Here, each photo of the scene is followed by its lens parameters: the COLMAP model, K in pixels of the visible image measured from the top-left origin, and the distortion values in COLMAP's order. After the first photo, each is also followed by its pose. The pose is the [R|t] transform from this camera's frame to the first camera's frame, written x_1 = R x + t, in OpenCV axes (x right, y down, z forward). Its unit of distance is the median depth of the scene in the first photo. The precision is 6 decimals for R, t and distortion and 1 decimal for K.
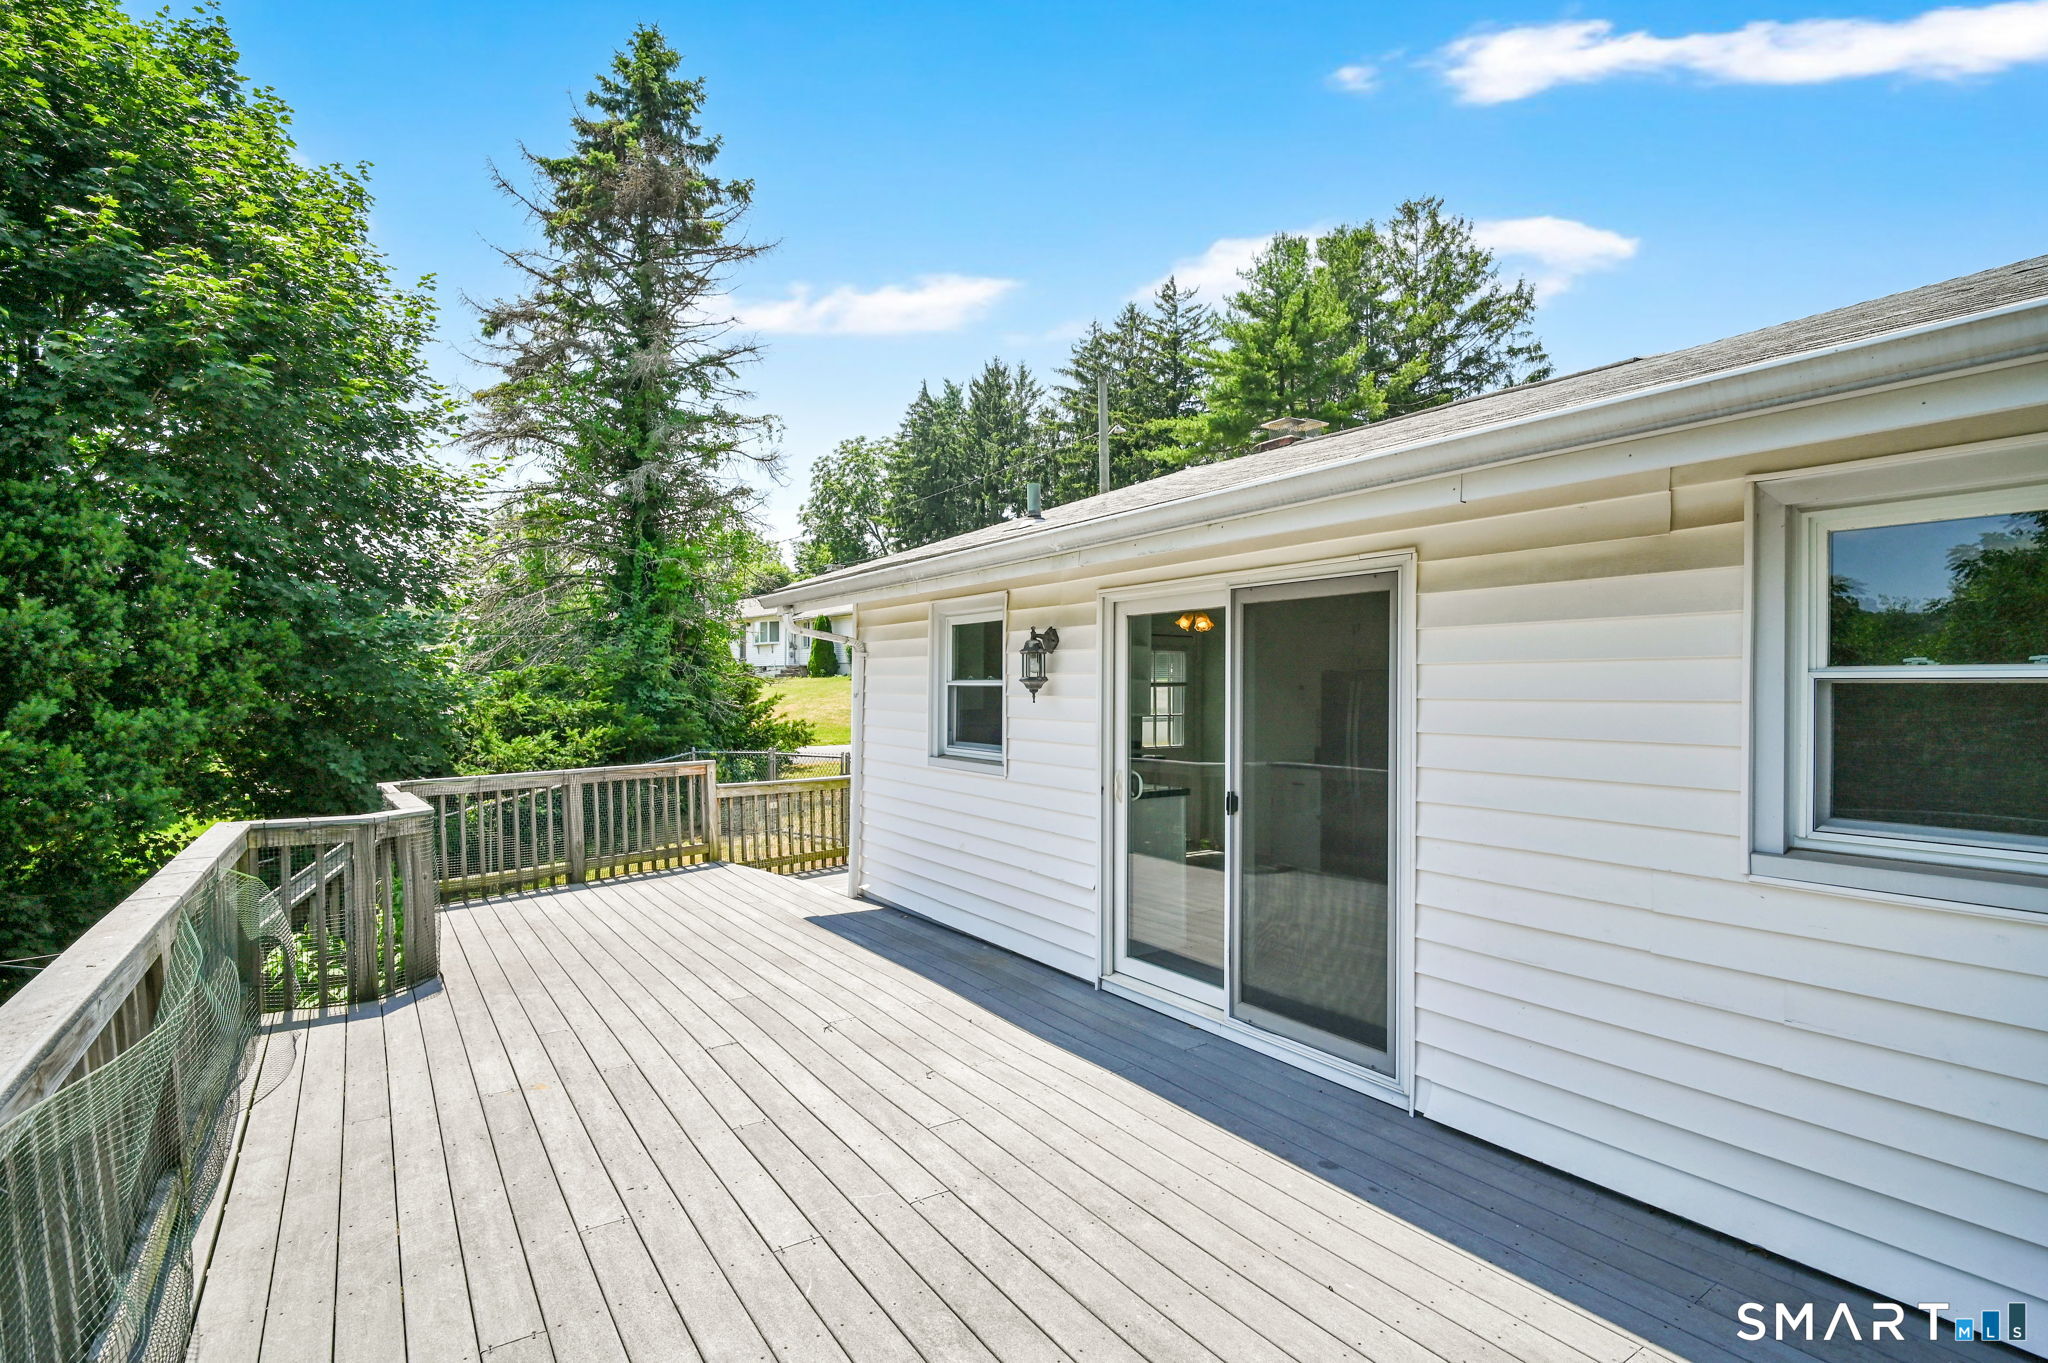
lens RADIAL K [[984.8, 0, 1020.8], [0, 984.8, 692.4], [0, 0, 1]] dist [0.001880, -0.003736]
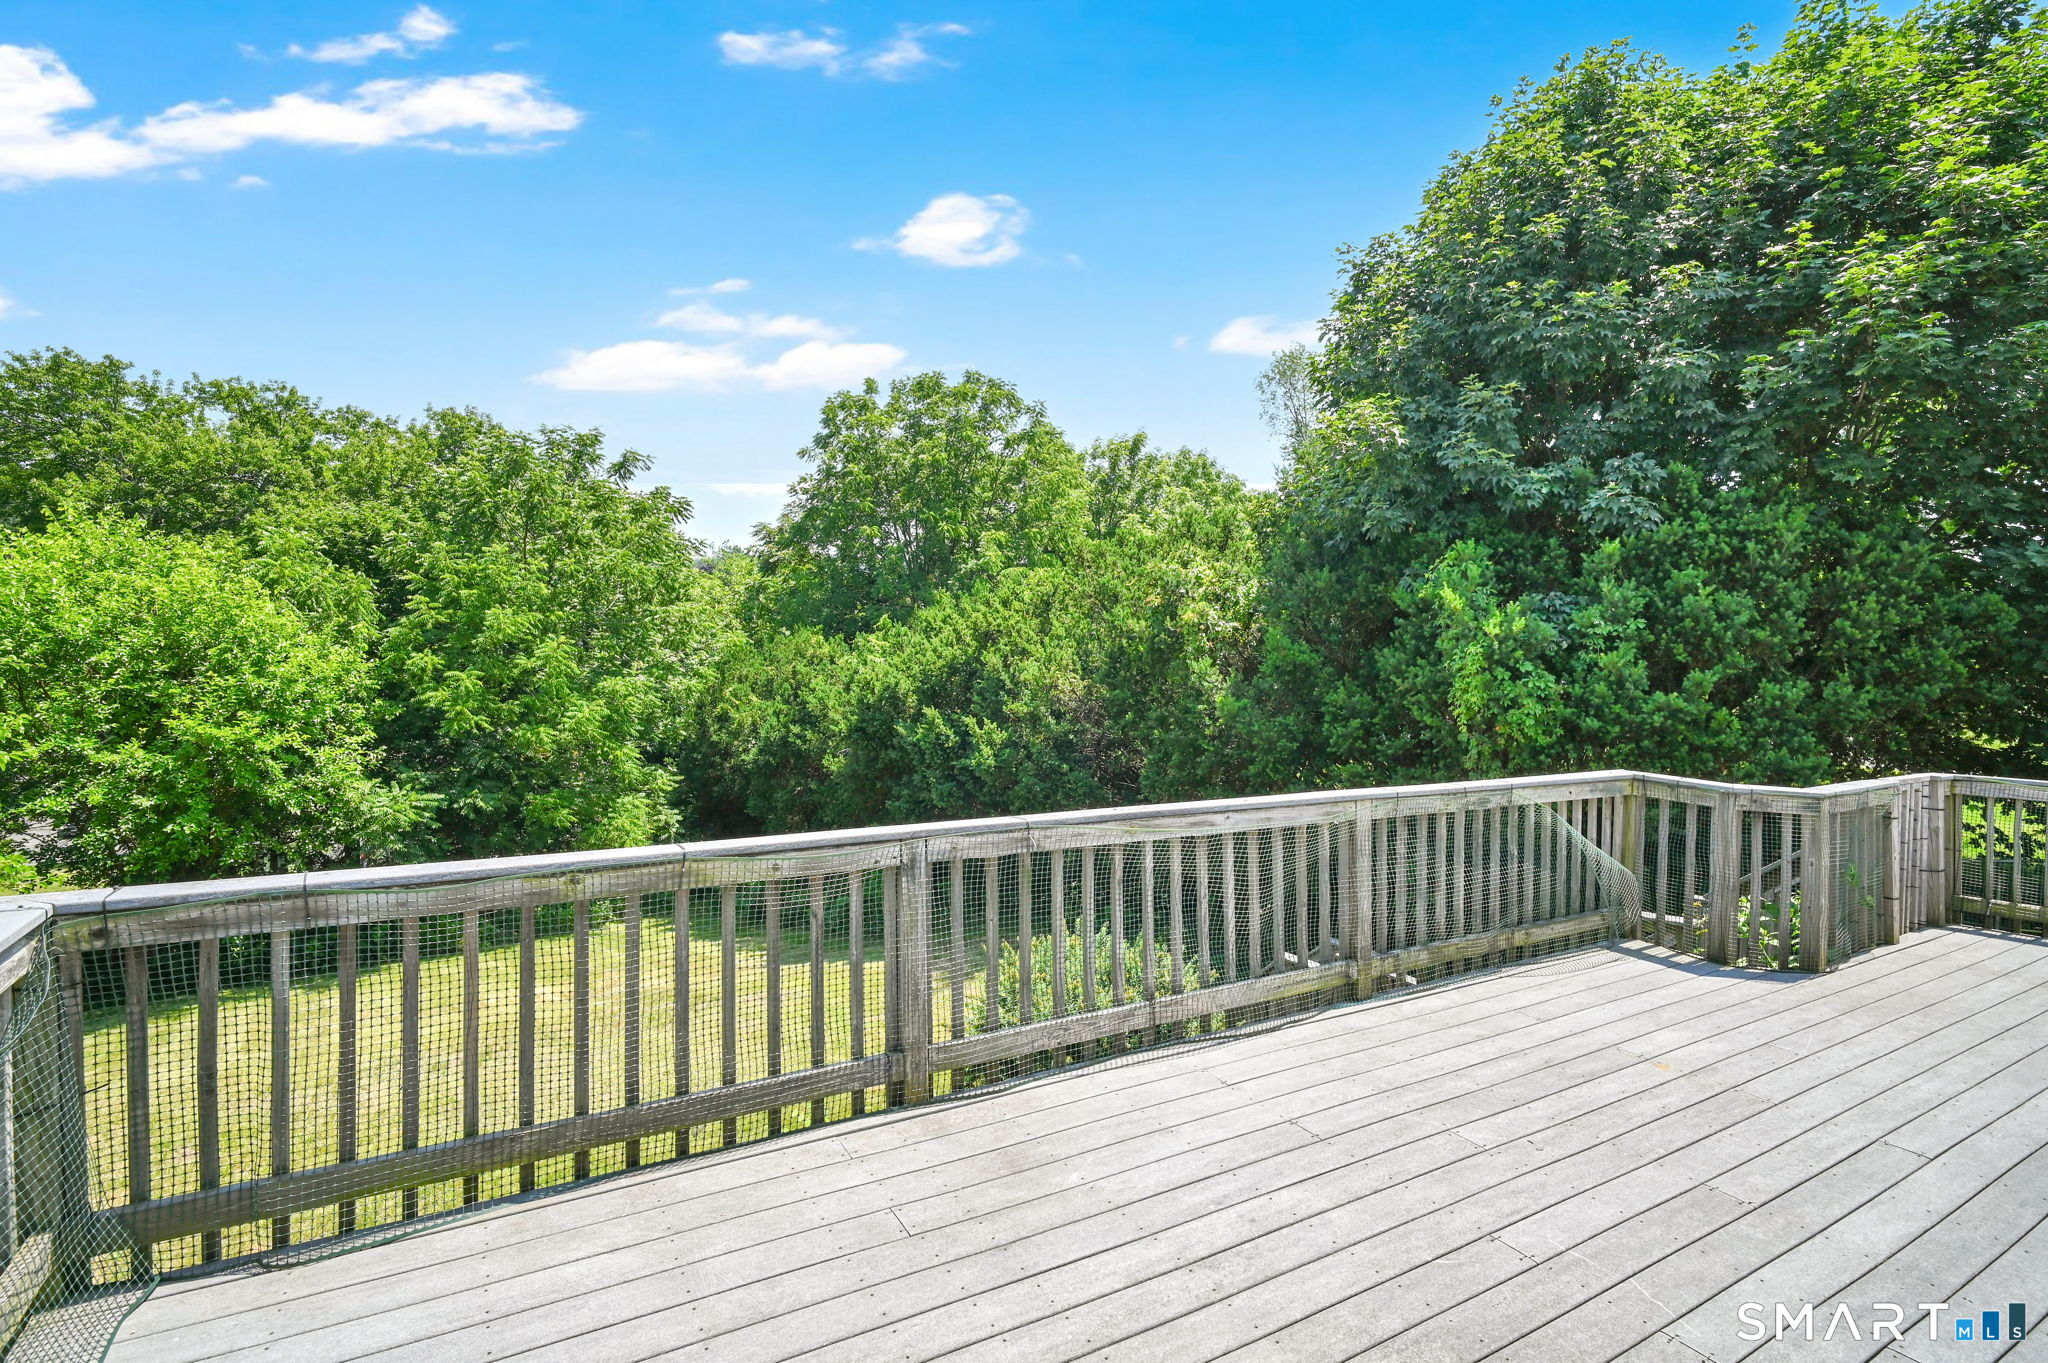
lens RADIAL K [[984.8, 0, 1022.4], [0, 984.8, 670.0], [0, 0, 1]] dist [0.001880, -0.003736]
pose [[-0.060764, 0.031067, -0.997669, 0.404055], [-0.032980, 0.998907, 0.033115, -0.005762], [0.997607, 0.034915, -0.059673, 0.314815]]
